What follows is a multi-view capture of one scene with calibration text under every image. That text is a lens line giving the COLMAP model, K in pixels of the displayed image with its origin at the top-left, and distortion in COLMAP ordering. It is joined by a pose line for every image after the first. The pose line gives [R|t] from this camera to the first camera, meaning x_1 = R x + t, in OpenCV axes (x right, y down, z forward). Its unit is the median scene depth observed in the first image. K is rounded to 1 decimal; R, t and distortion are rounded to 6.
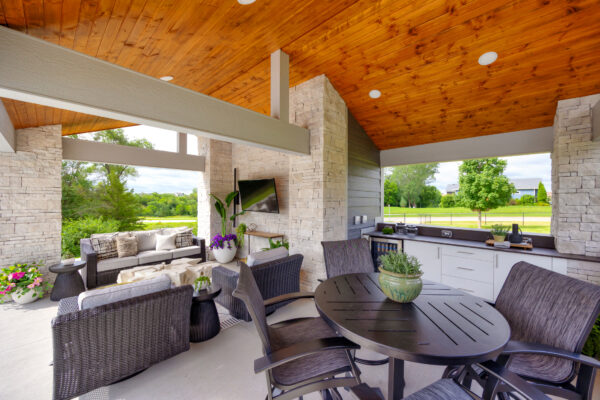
lens RADIAL K [[236.5, 0, 302.6], [0, 236.5, 198.5], [0, 0, 1]] dist [0.002835, -0.002650]
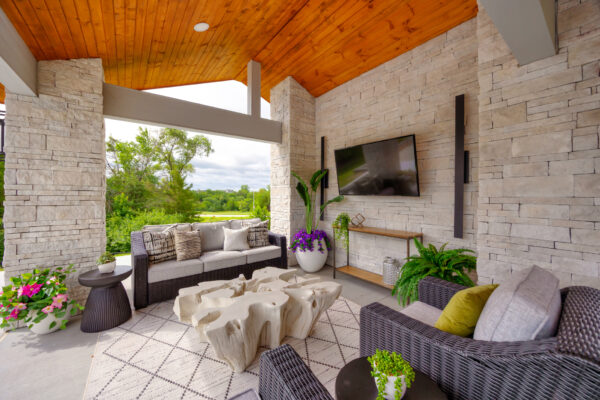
lens RADIAL K [[236.5, 0, 305.3], [0, 236.5, 196.9], [0, 0, 1]] dist [0.002835, -0.002650]
pose [[0.985359, -0.004458, -0.170436, -0.312267], [0.006524, 0.999912, 0.011566, 0.062400], [0.170369, -0.012509, 0.985301, 0.416334]]
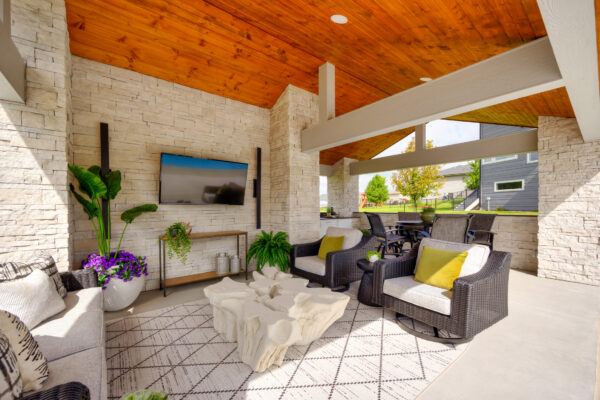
lens RADIAL K [[236.5, 0, 280.6], [0, 236.5, 208.7], [0, 0, 1]] dist [0.002835, -0.002650]
pose [[0.203847, -0.006141, 0.978983, -1.025209], [0.005296, 0.999973, 0.005170, 0.079305], [-0.978988, 0.004131, 0.203874, 0.766004]]
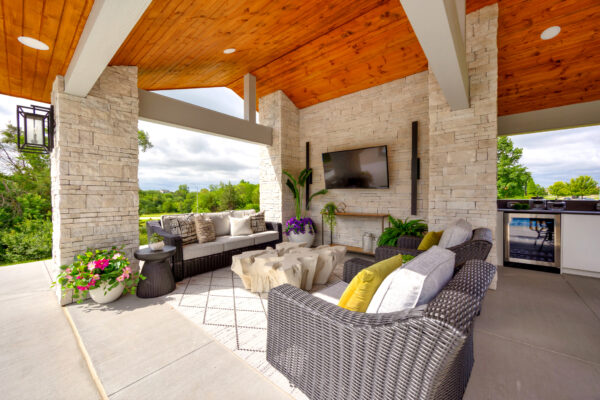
lens RADIAL K [[236.5, 0, 302.4], [0, 236.5, 197.1], [0, 0, 1]] dist [0.002835, -0.002650]
pose [[0.998922, -0.007292, 0.045852, -0.498701], [0.006766, 0.999910, 0.011626, 0.091371], [-0.045933, -0.011303, 0.998881, 0.190123]]
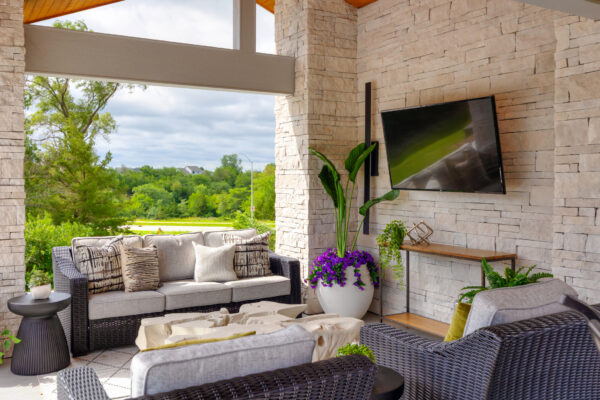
lens RADIAL K [[590.1, 0, 300.5], [0, 590.1, 180.8], [0, 0, 1]] dist [-0.030230, 0.000000]
pose [[0.954551, -0.003061, -0.298033, -0.146515], [0.004602, 0.999979, 0.004468, 0.041801], [0.298013, -0.005636, 0.954545, 0.051320]]
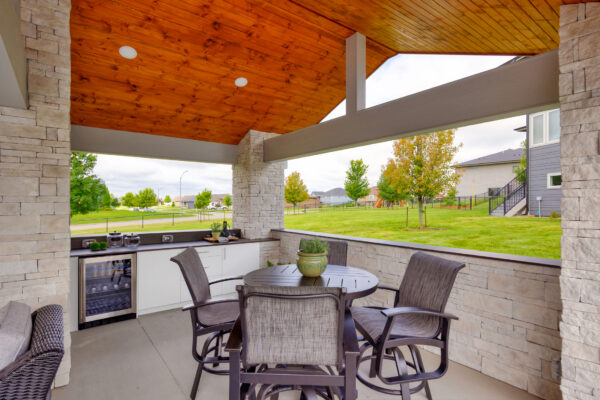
lens RADIAL K [[307.3, 0, 299.9], [0, 307.3, 203.1], [0, 0, 1]] dist [0.006801, -0.002870]
pose [[0.191166, 0.000418, 0.981558, -0.436685], [-0.001660, 0.999999, -0.000102, 0.011757], [-0.981556, -0.001610, 0.191166, 0.263089]]
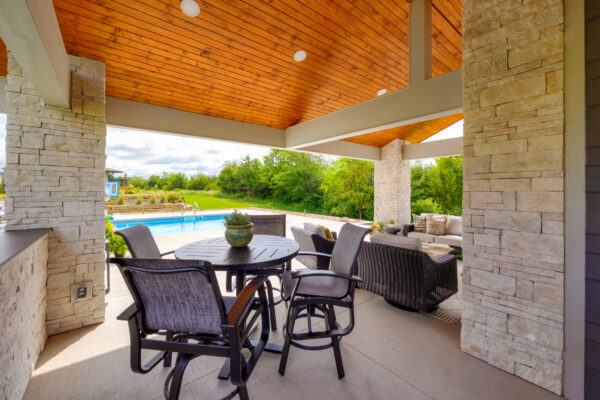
lens RADIAL K [[236.5, 0, 296.0], [0, 236.5, 191.5], [0, 0, 1]] dist [0.002835, -0.002650]
pose [[-0.166836, -0.004618, -0.985974, 0.622972], [0.001144, 0.999987, -0.004877, 0.036158], [0.985984, -0.001941, -0.166829, 0.575936]]
